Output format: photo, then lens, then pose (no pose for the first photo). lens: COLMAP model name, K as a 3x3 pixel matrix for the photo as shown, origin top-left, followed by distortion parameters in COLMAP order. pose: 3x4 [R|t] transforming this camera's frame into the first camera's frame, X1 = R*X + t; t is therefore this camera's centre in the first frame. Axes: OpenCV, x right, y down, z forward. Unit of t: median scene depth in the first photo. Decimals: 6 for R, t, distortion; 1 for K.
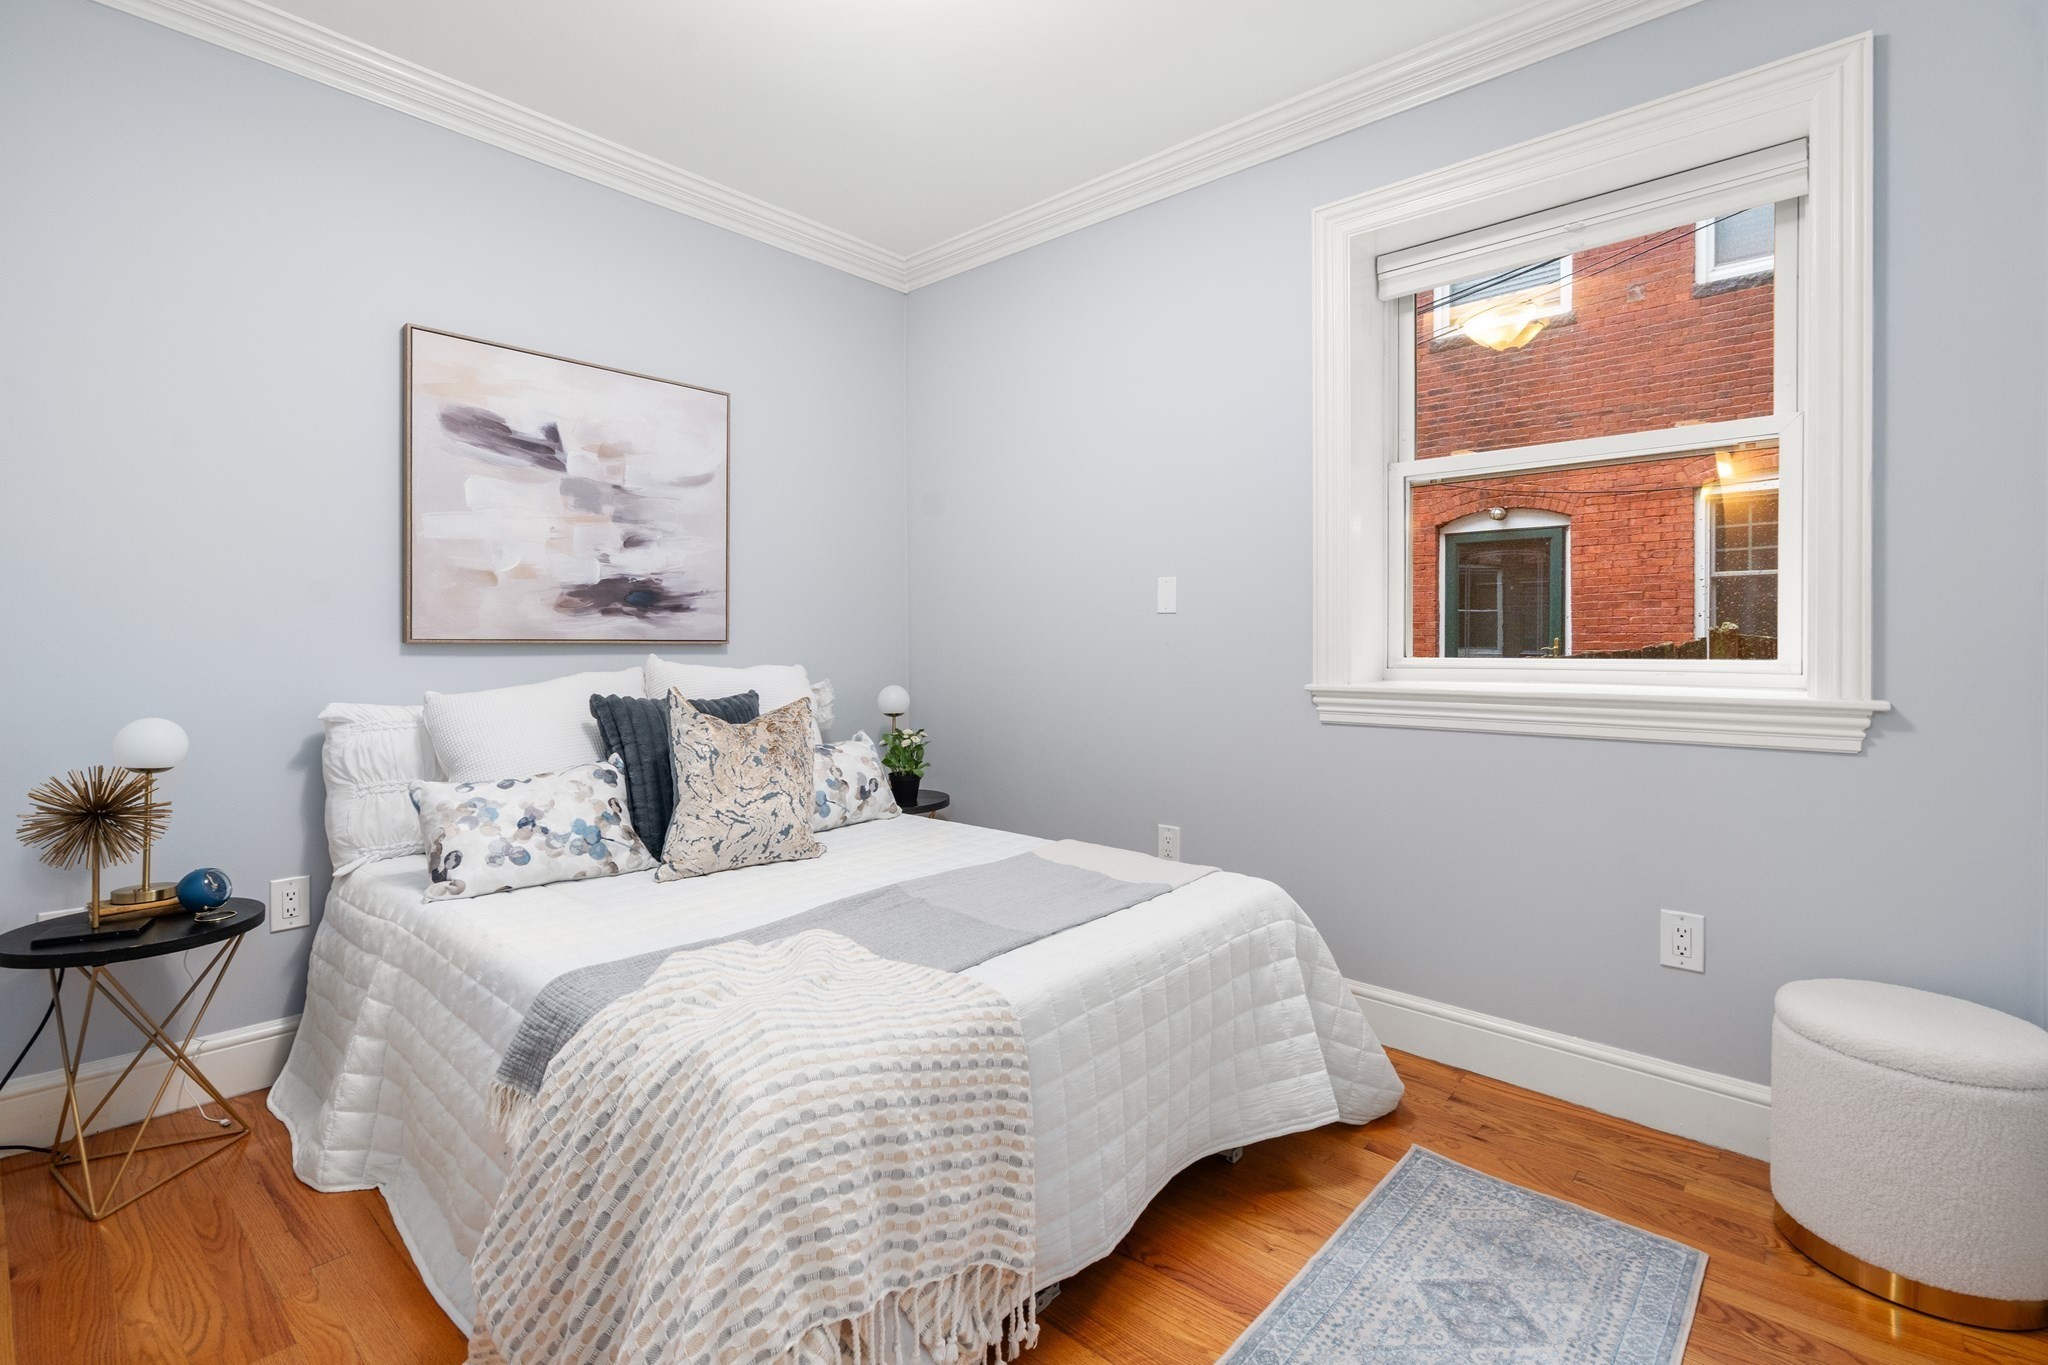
lens RADIAL K [[960.0, 0, 1013.4], [0, 960.0, 674.0], [0, 0, 1]] dist [0.000979, 0.001249]
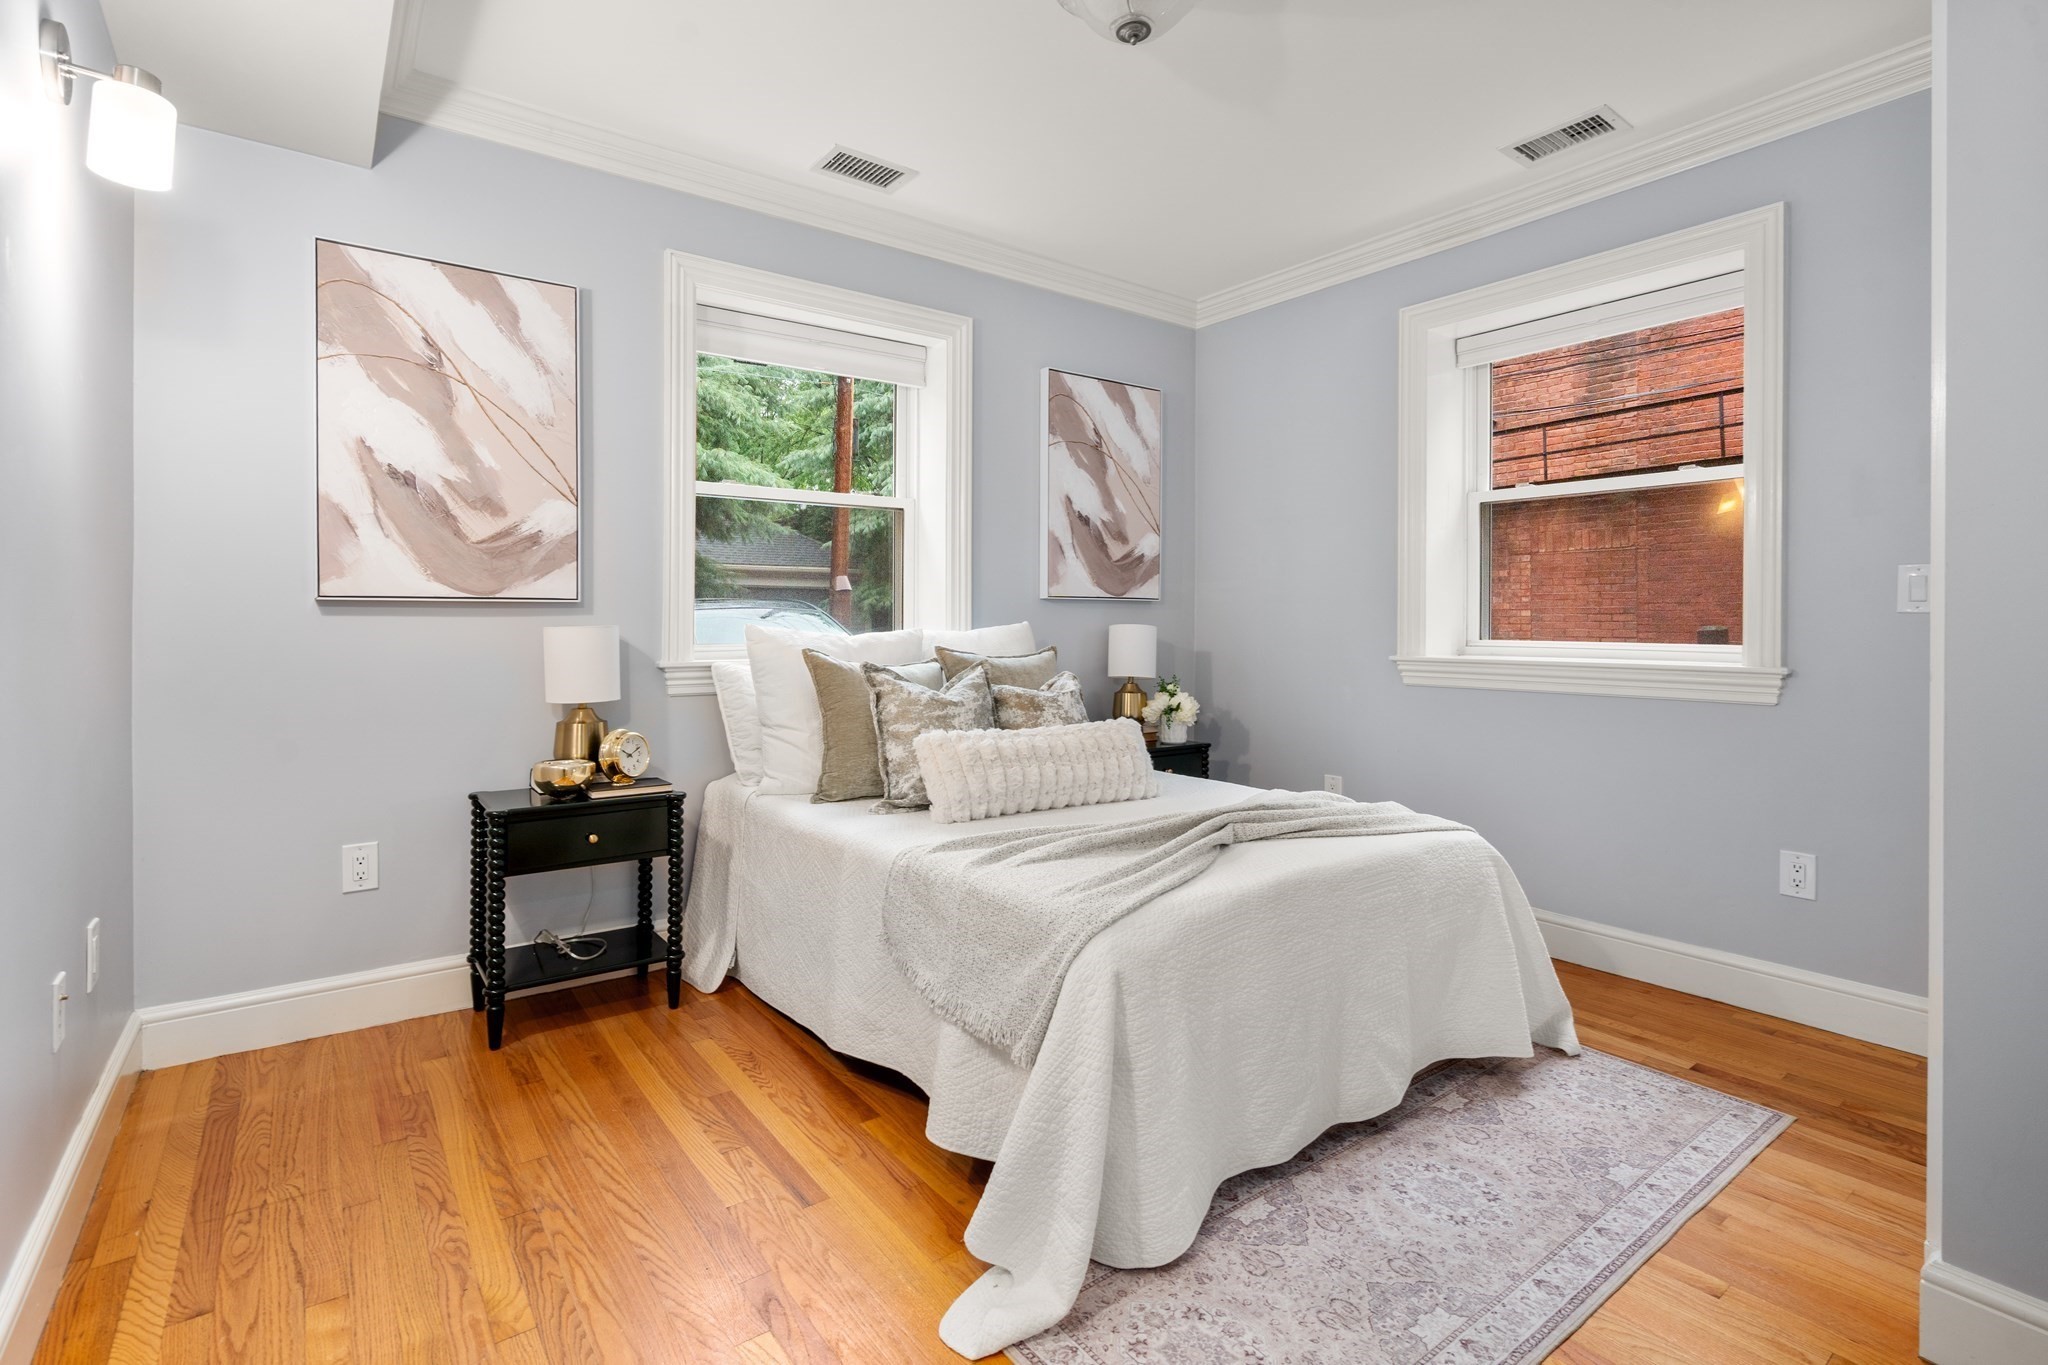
lens RADIAL K [[960.0, 0, 1013.4], [0, 960.0, 674.0], [0, 0, 1]] dist [0.000979, 0.001249]
pose [[0.946265, 0.002077, -0.323386, 0.230960], [0.004601, 0.999792, 0.019886, 0.002489], [0.323360, -0.020306, 0.946058, -0.616358]]
